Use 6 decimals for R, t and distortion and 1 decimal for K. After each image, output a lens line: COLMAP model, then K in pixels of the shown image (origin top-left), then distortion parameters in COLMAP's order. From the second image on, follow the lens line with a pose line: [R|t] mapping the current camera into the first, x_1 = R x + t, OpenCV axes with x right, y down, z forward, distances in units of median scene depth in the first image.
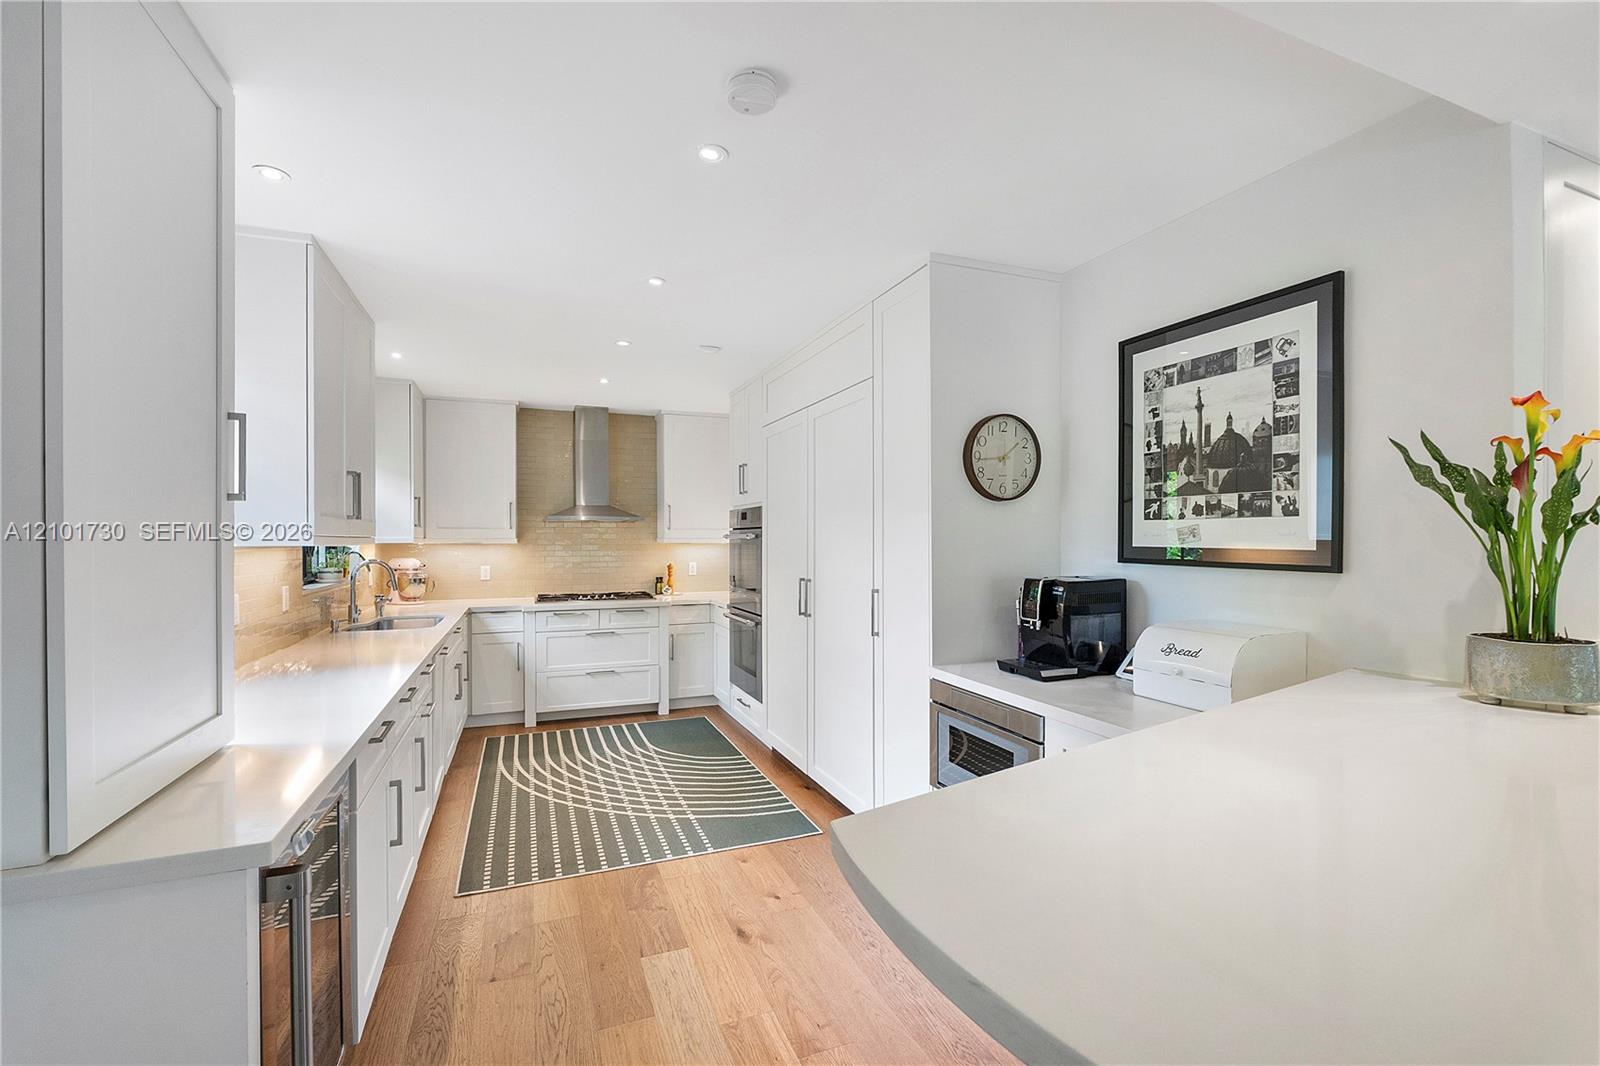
lens RADIAL K [[680.2, 0, 799.4], [0, 680.2, 538.4], [0, 0, 1]] dist [-0.005191, -0.000484]
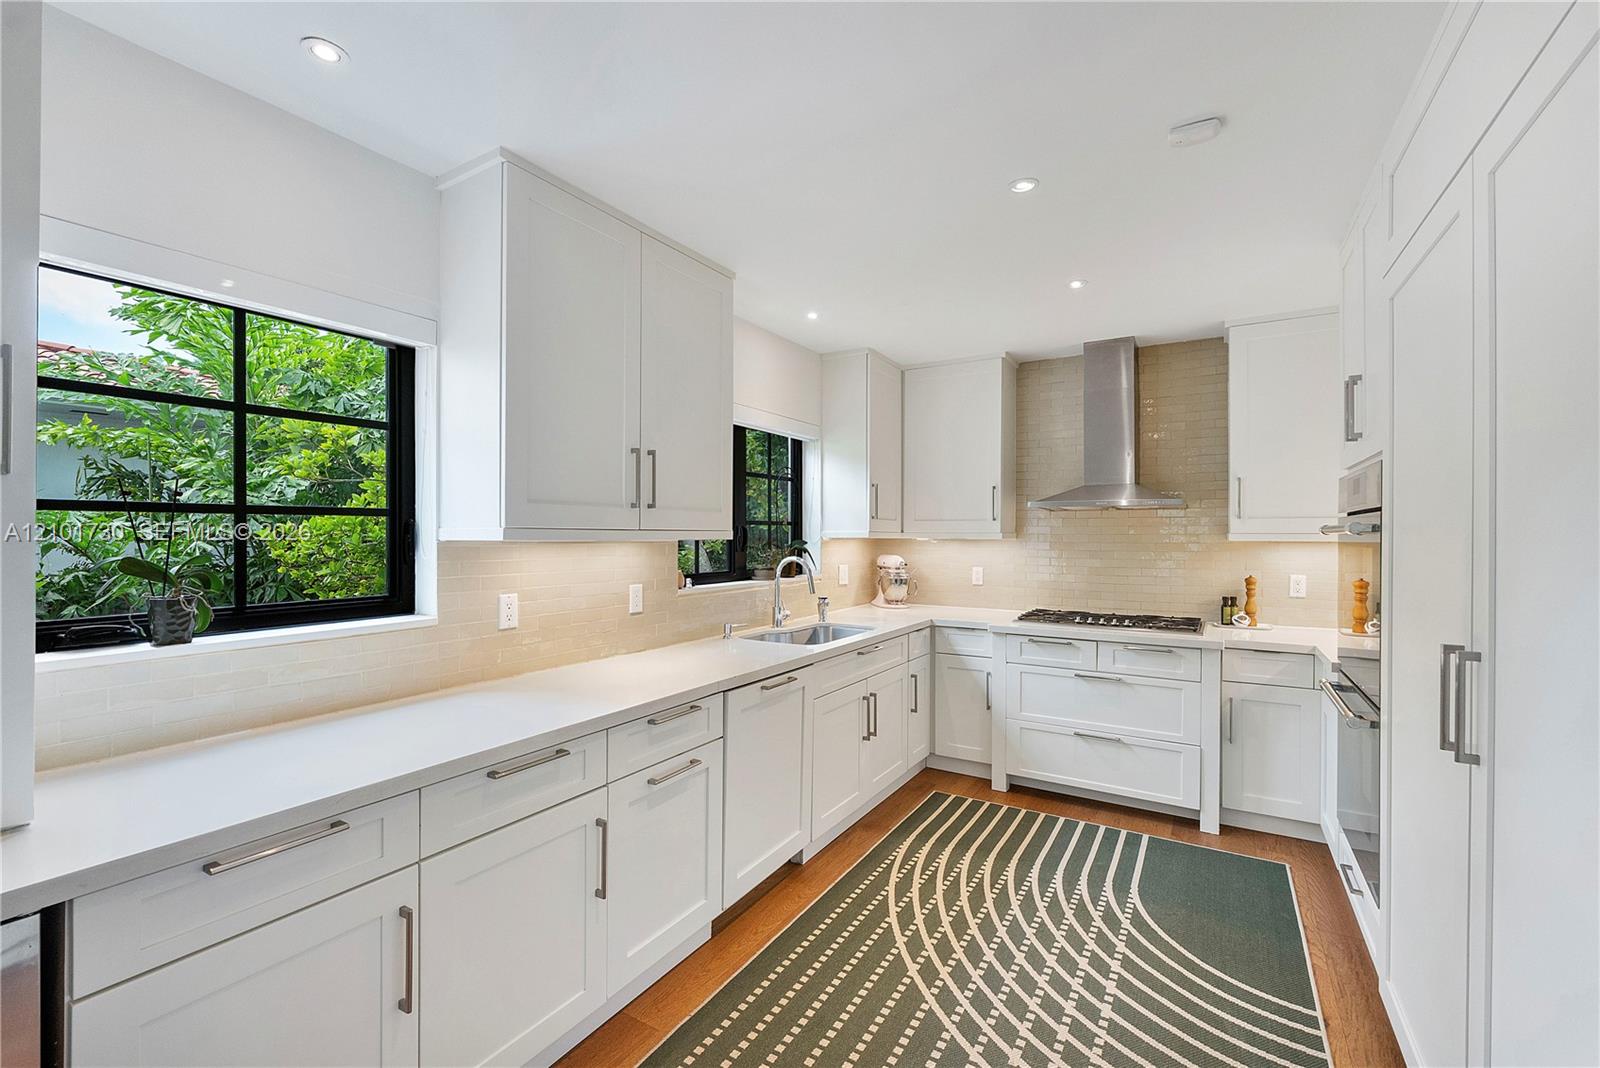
lens RADIAL K [[680.2, 0, 805.2], [0, 680.2, 530.2], [0, 0, 1]] dist [-0.005191, -0.000484]
pose [[0.606154, -0.001668, -0.795345, 0.059325], [-0.003923, 0.999979, -0.005087, 0.001831], [0.795337, 0.006203, 0.606135, 0.386977]]
